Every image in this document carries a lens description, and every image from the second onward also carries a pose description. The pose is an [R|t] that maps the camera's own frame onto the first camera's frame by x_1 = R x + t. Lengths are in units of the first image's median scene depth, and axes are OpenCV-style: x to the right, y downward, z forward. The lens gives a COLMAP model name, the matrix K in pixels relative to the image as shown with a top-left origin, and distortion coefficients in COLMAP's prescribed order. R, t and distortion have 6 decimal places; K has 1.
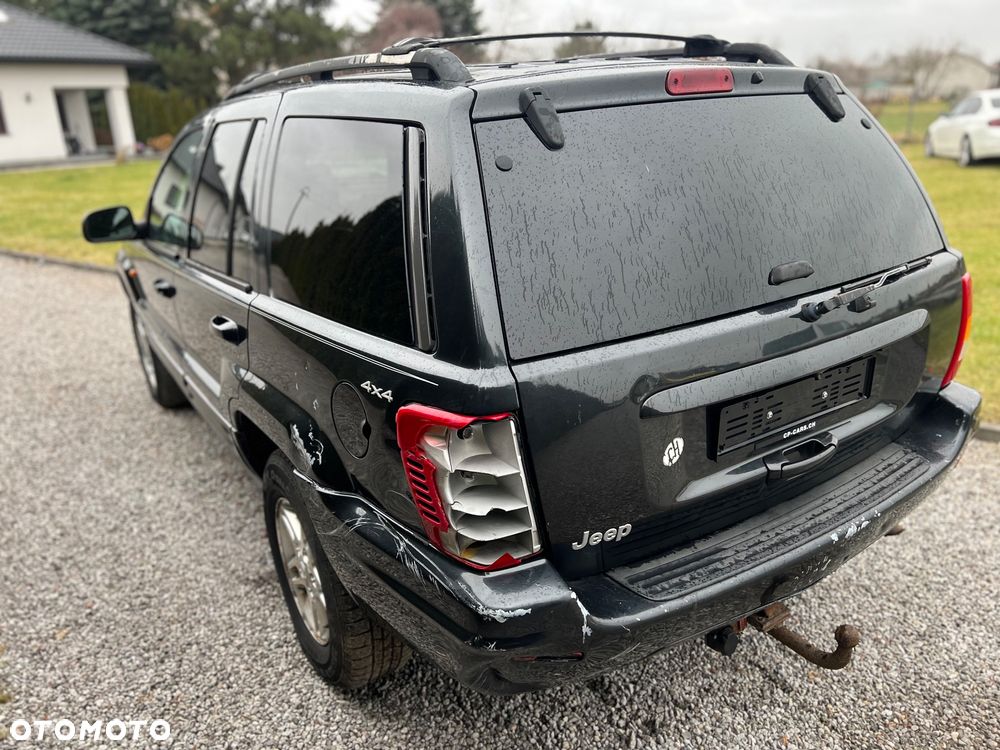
lens RADIAL K [[735.2, 0, 483.9], [0, 735.2, 381.4], [0, 0, 1]] dist [0.059134, -0.062661]
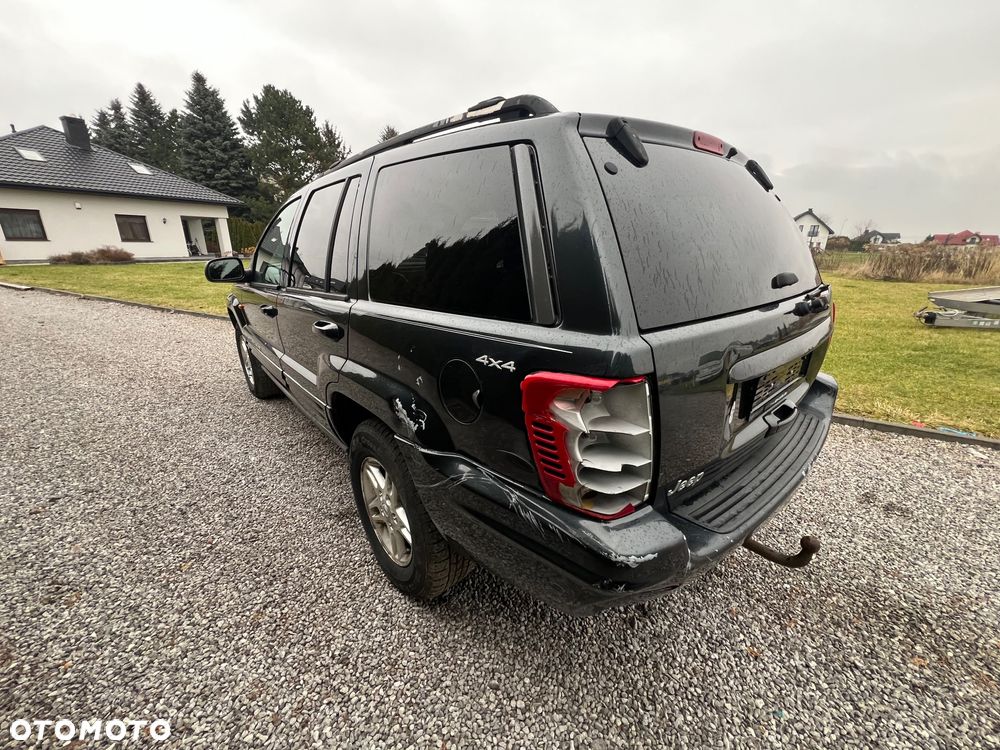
lens RADIAL K [[403.7, 0, 500.0], [0, 403.7, 375.0], [0, 0, 1]] dist [0.001122, 0.000365]
pose [[0.989102, -0.001440, 0.147224, -0.147809], [0.005601, 0.999596, -0.027851, 0.031191], [-0.147125, 0.028372, 0.988711, 0.242042]]
